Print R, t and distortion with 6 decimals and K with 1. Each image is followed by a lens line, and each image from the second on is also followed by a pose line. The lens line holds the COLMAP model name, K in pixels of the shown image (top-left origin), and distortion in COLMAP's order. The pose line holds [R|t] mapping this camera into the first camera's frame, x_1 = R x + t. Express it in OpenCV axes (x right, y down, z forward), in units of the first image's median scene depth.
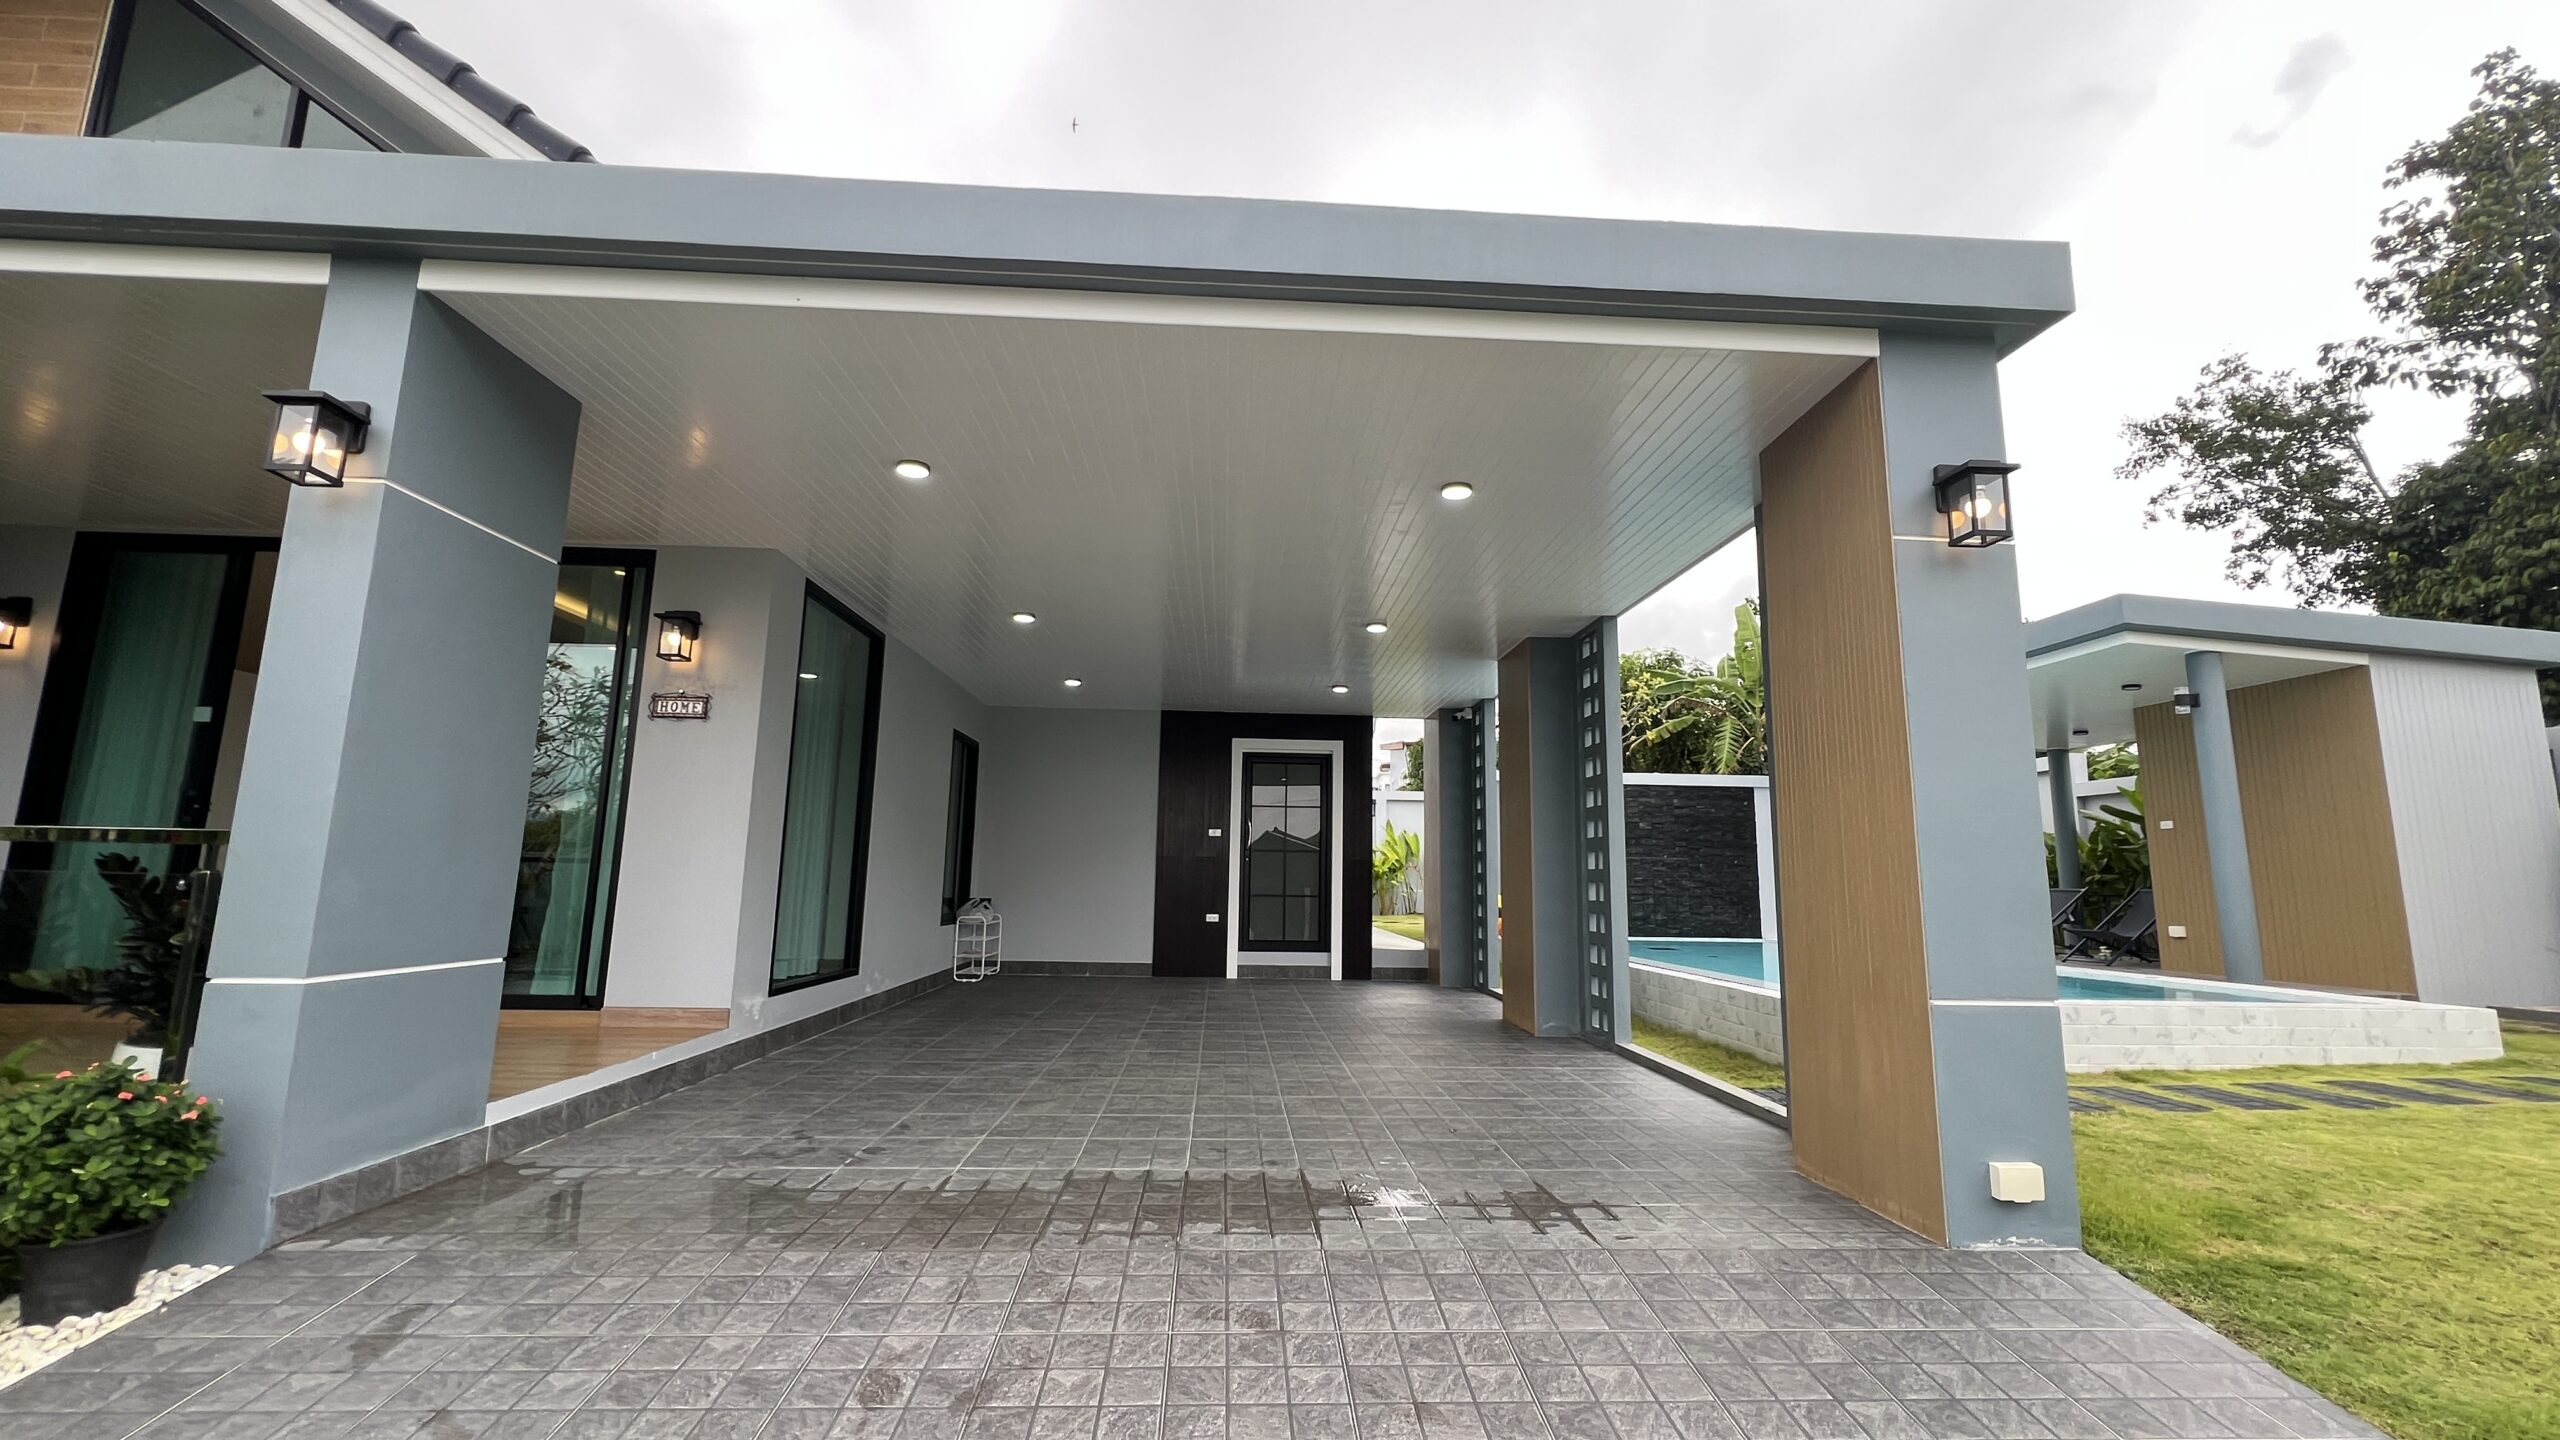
lens RADIAL K [[1023.2, 0, 1276.4], [0, 1023.2, 721.4], [0, 0, 1]] dist [-0.002266, 0.000213]
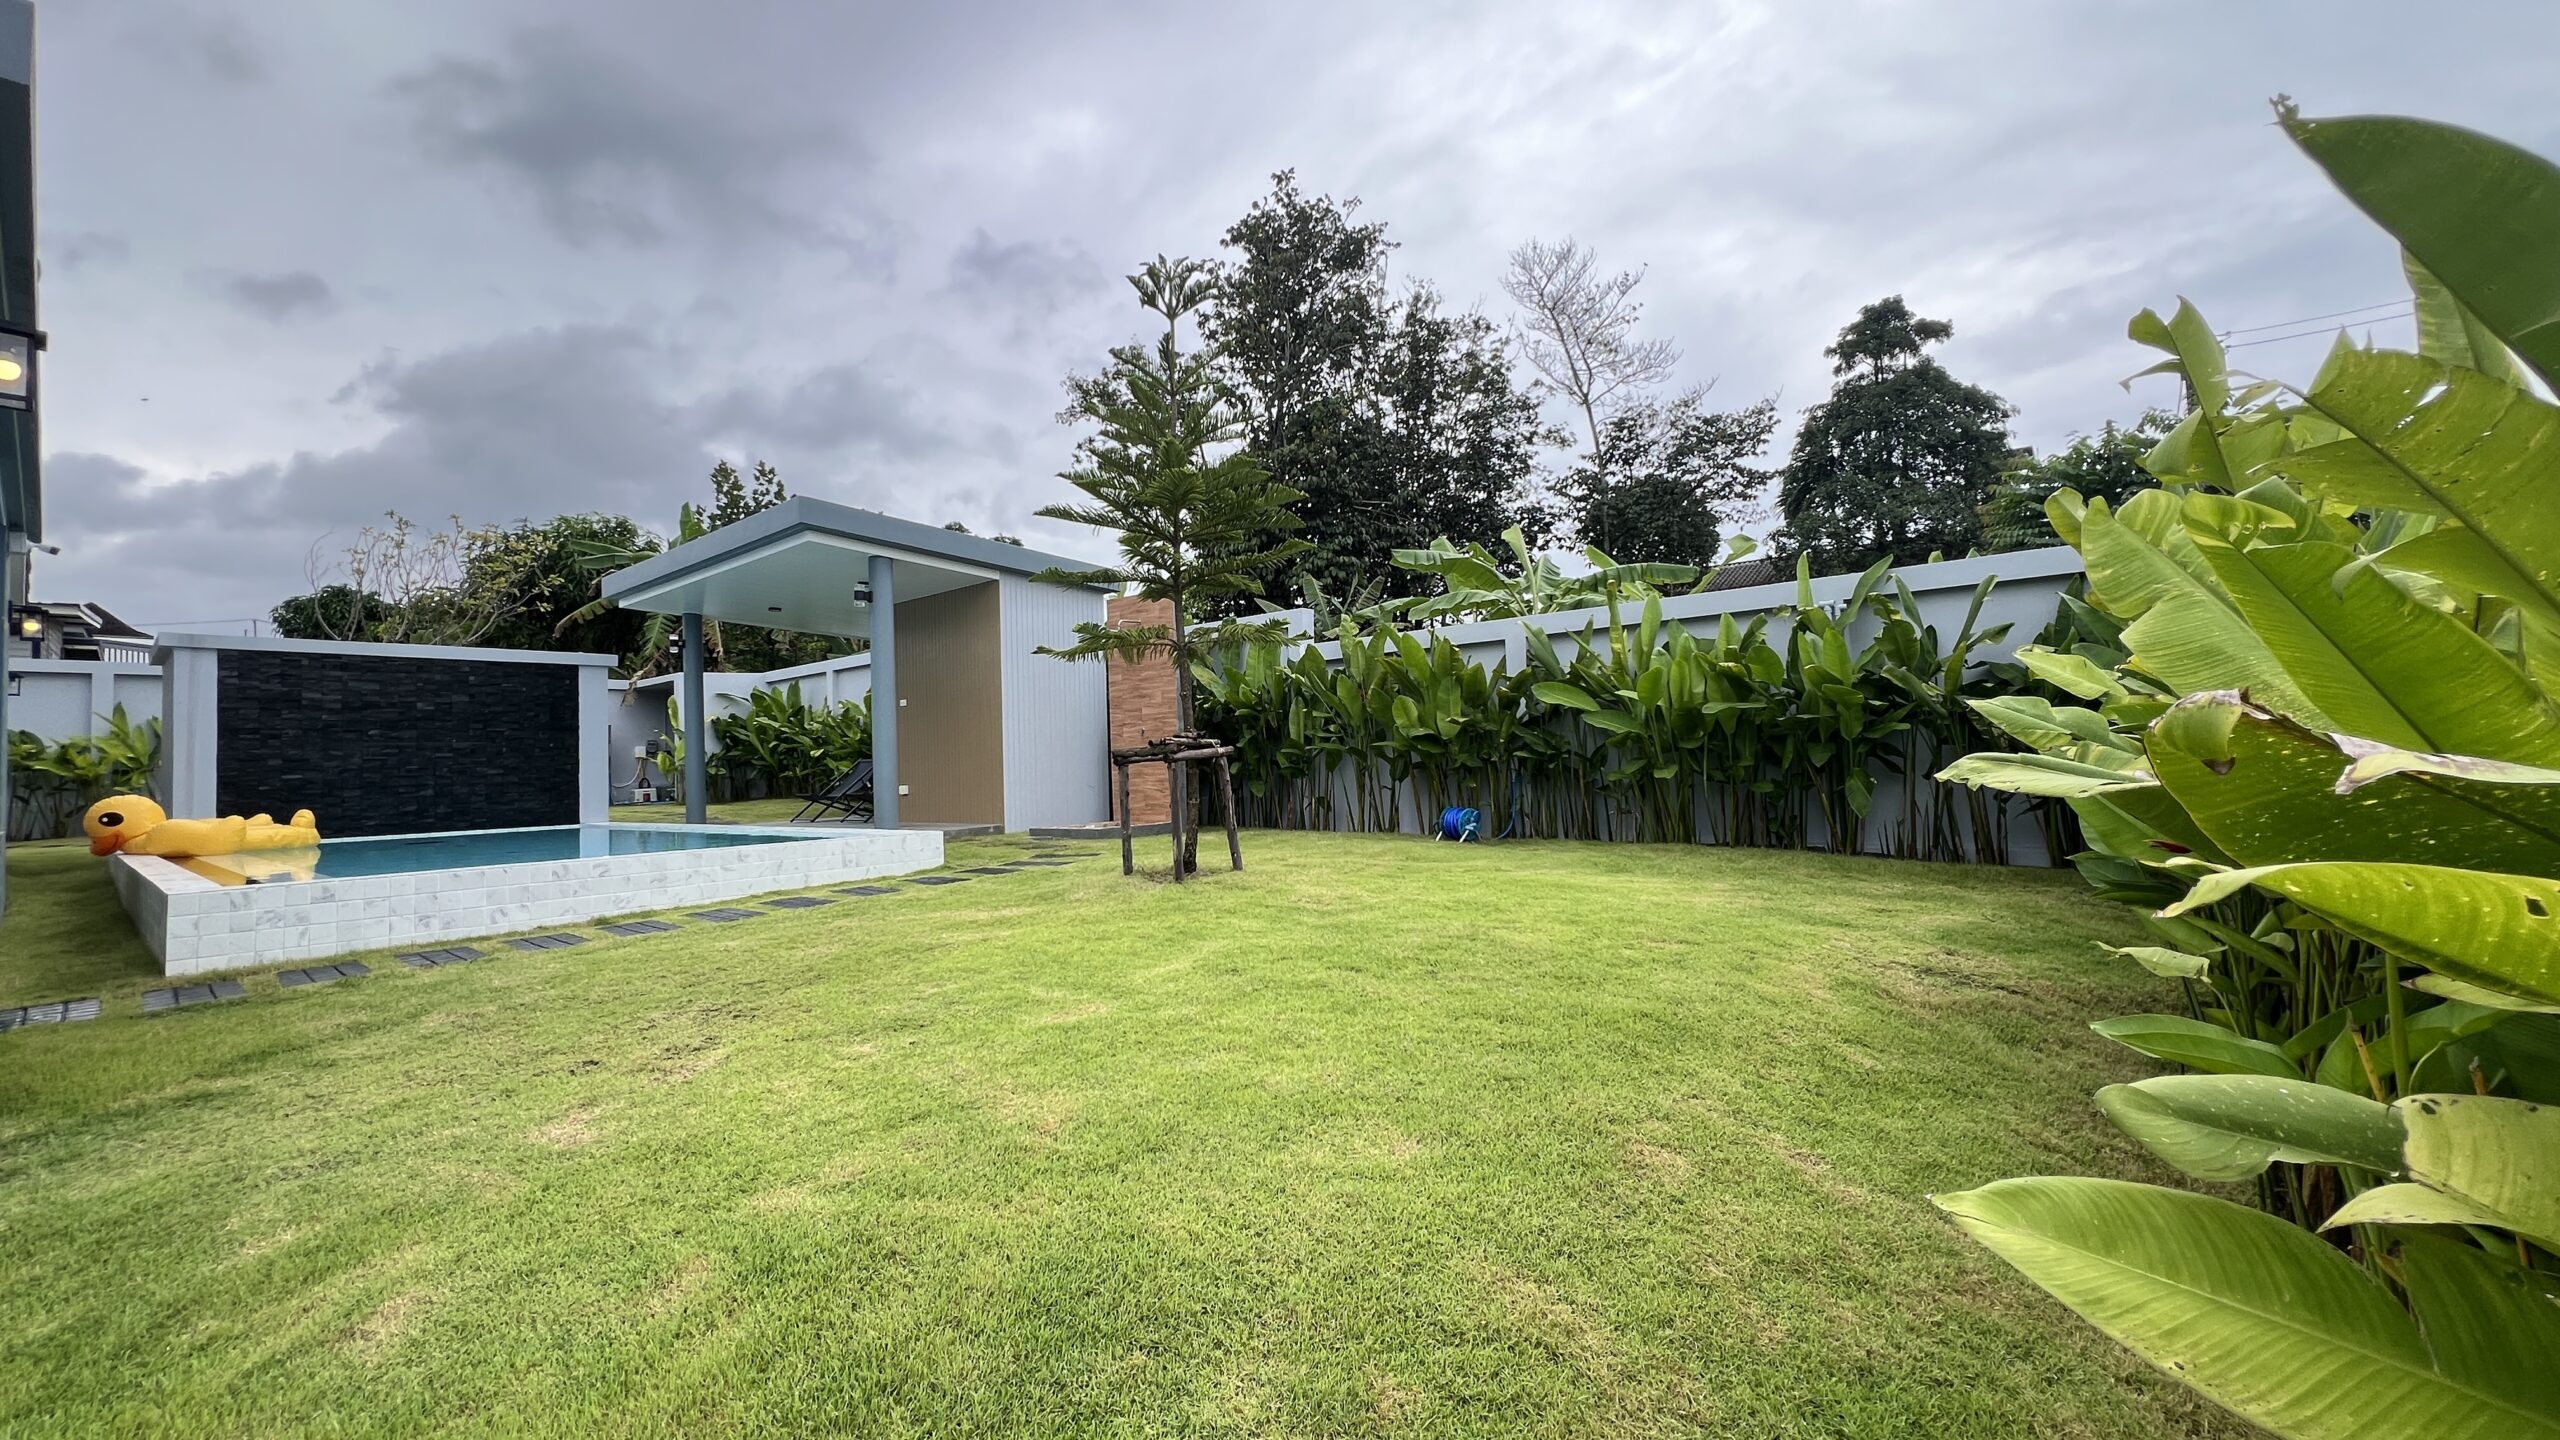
lens RADIAL K [[1029.6, 0, 1280.7], [0, 1029.6, 722.2], [0, 0, 1]] dist [-0.000051, -0.000031]
pose [[0.681133, -0.011565, 0.732068, 0.345295], [-0.067972, 0.994558, 0.078954, -0.002510], [-0.728997, -0.103538, 0.676641, -0.175085]]
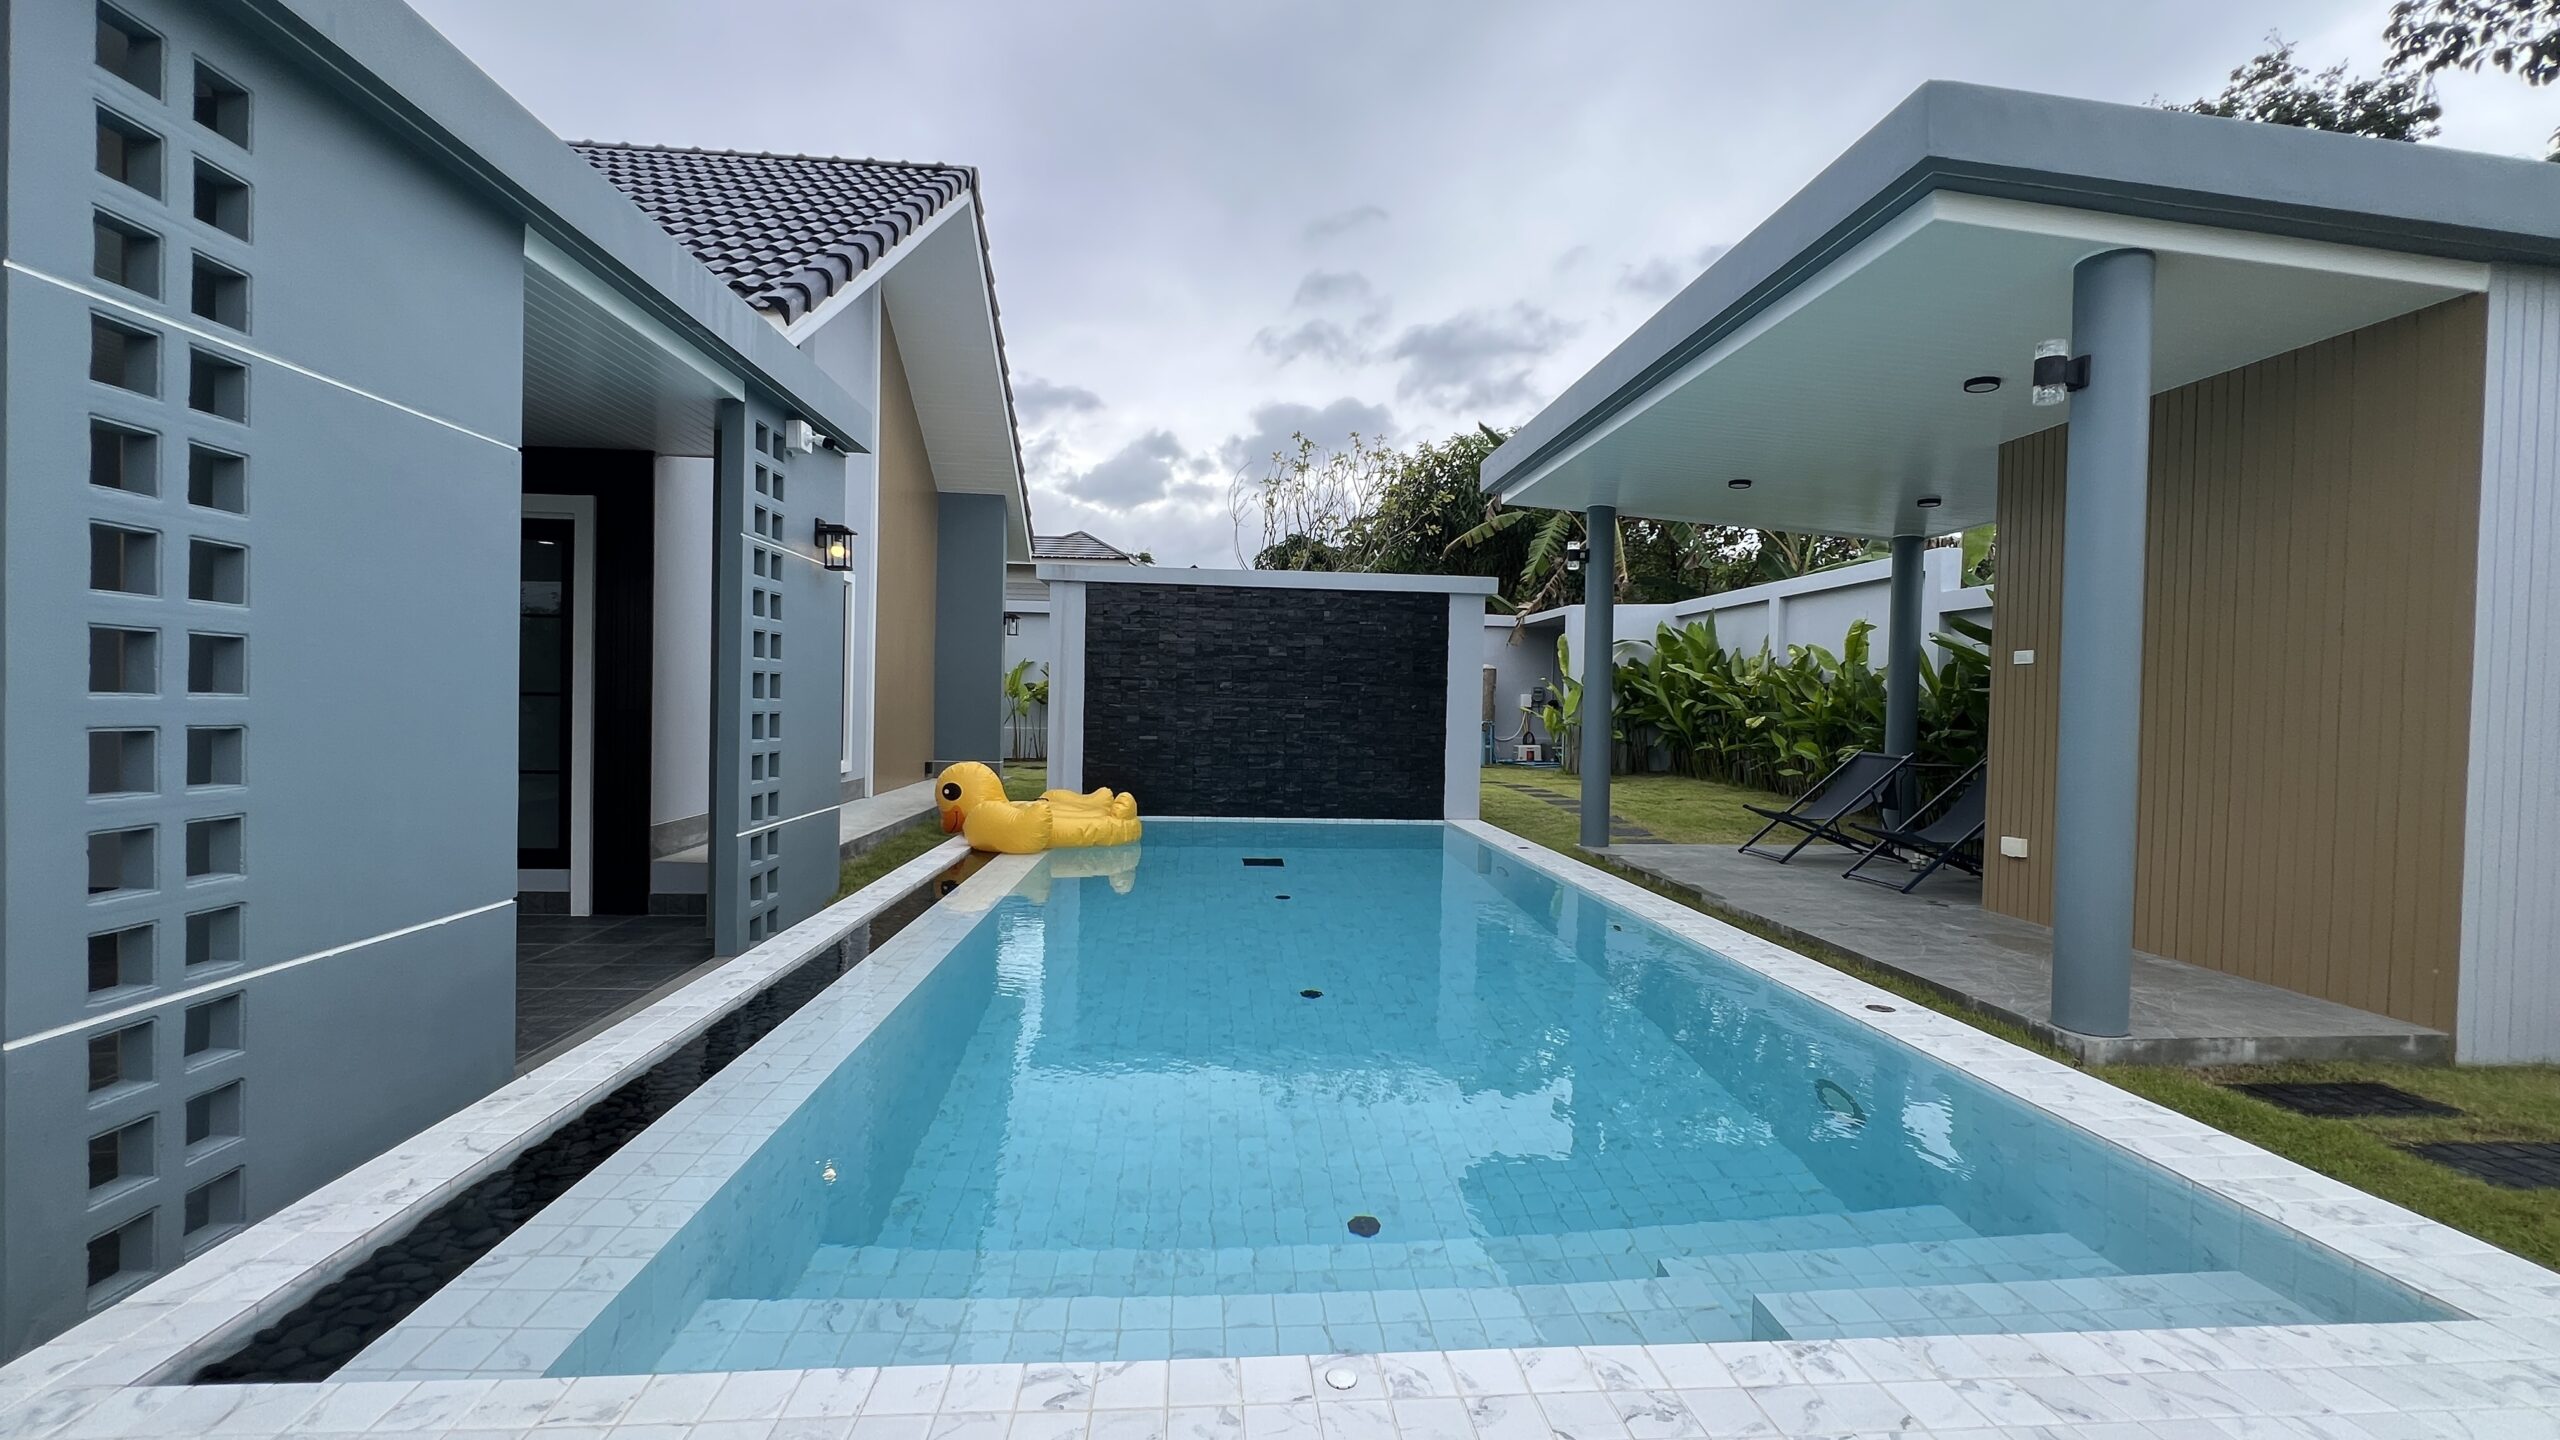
lens RADIAL K [[1024.4, 0, 1276.7], [0, 1024.4, 721.8], [0, 0, 1]] dist [-0.002607, -0.000482]
pose [[0.999724, 0.004592, 0.023051, 0.549734], [-0.008532, 0.984727, 0.173899, 0.052126], [-0.021900, -0.174048, 0.984494, 0.555072]]
